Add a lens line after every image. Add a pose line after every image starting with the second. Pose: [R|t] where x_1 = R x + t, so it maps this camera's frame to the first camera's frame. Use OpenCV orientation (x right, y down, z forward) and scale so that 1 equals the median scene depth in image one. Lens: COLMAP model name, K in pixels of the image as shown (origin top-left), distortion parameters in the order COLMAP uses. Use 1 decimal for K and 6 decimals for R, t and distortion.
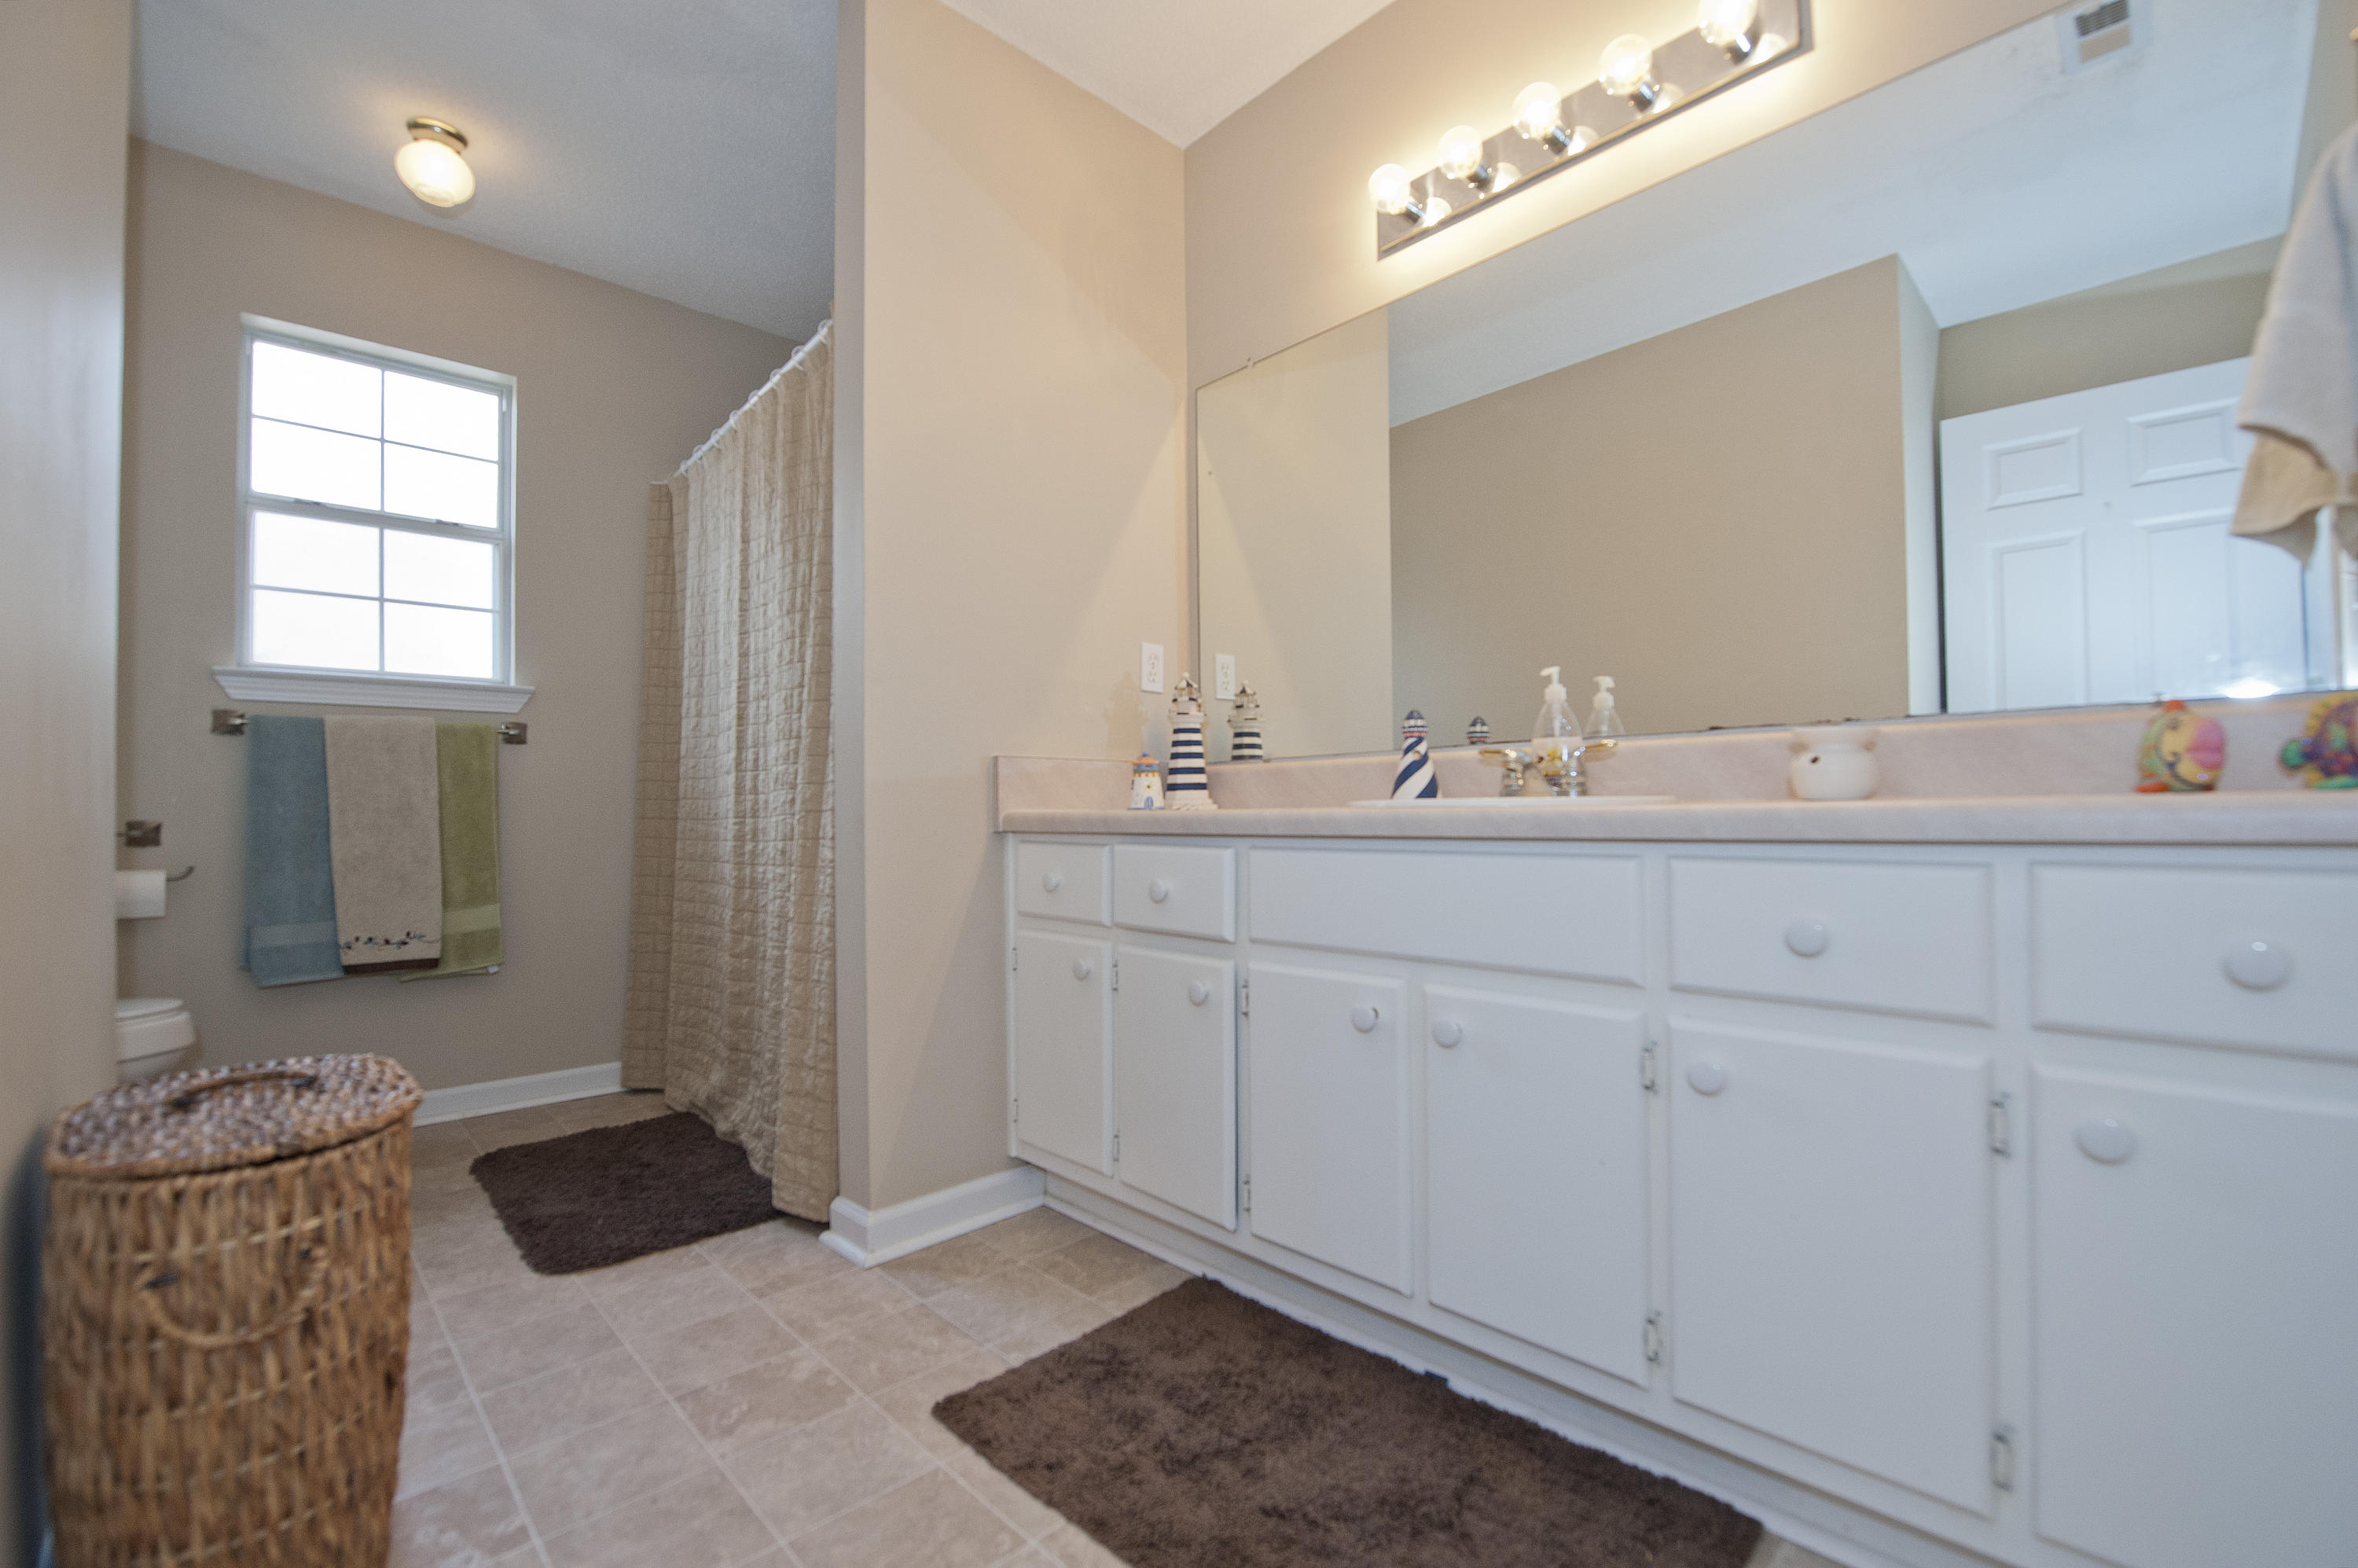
lens RADIAL K [[946.5, 0, 1185.9], [0, 946.5, 797.0], [0, 0, 1]] dist [-0.011925, -0.003154]
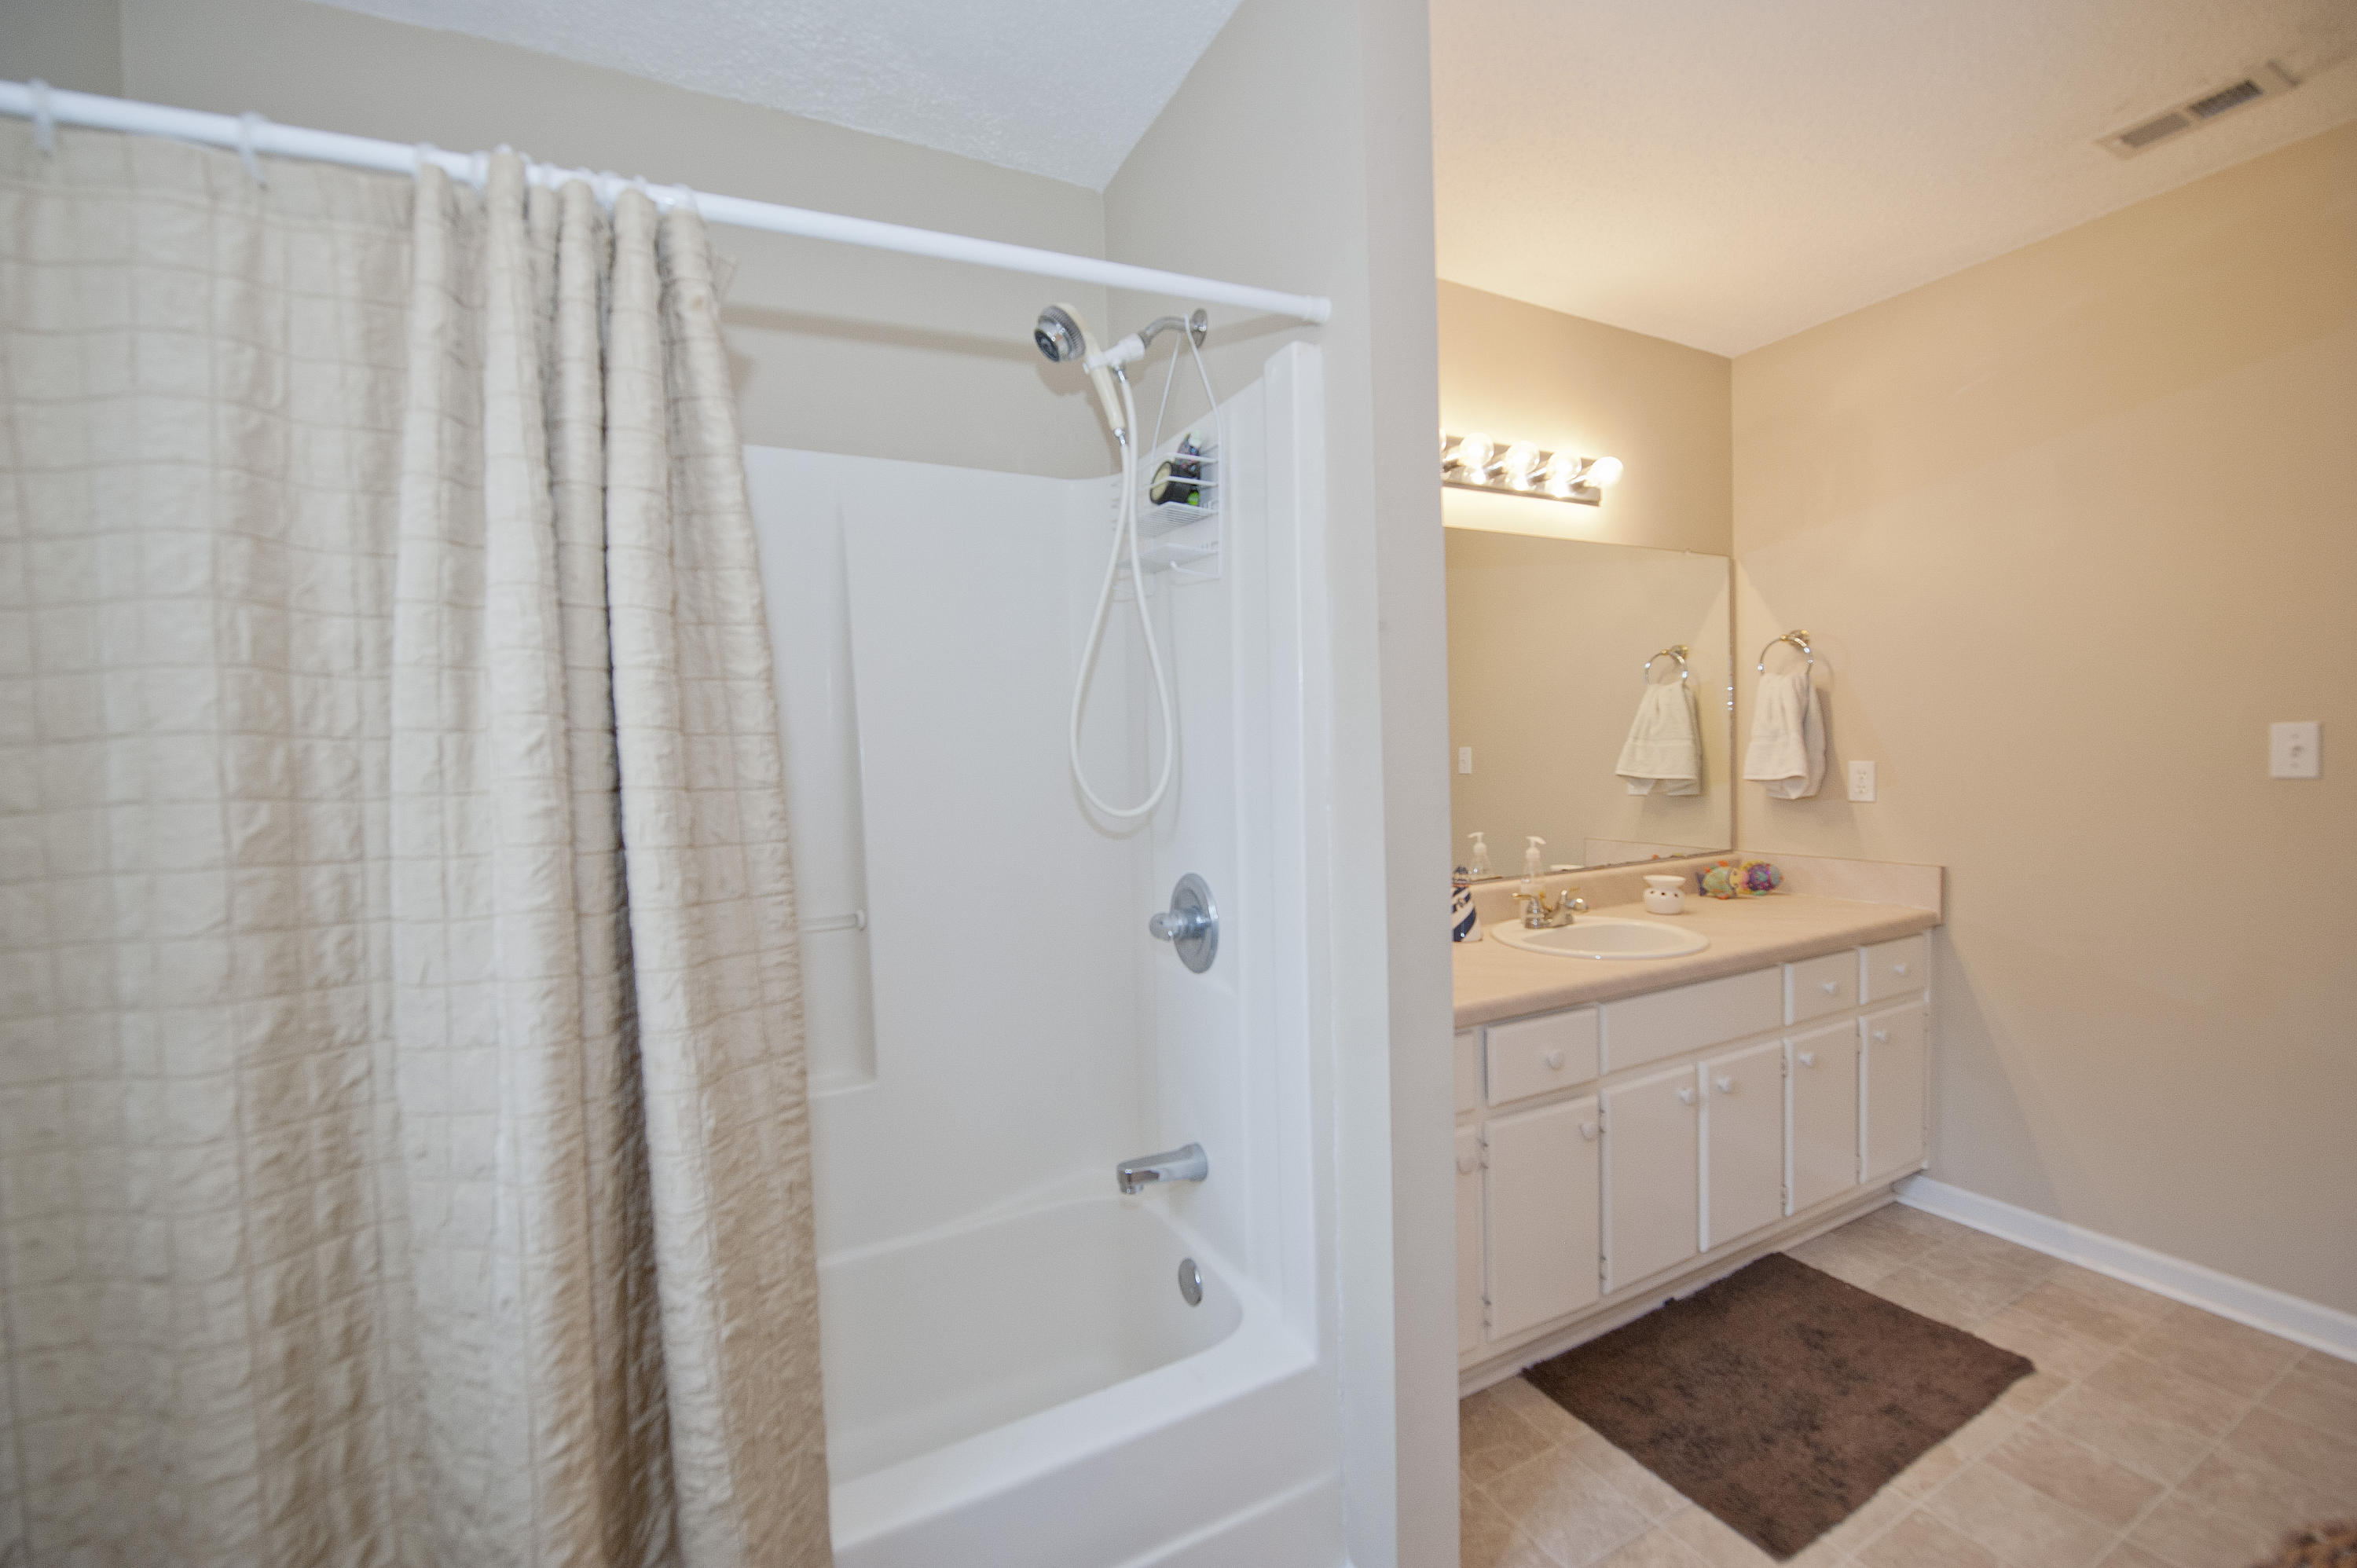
lens RADIAL K [[946.1, 0, 1185.4], [0, 946.1, 796.9], [0, 0, 1]] dist [-0.011925, -0.003154]
pose [[0.296825, -0.044019, 0.953917, -1.308693], [-0.007134, 0.998807, 0.048310, -0.282917], [-0.954905, -0.021145, 0.296157, 1.178801]]
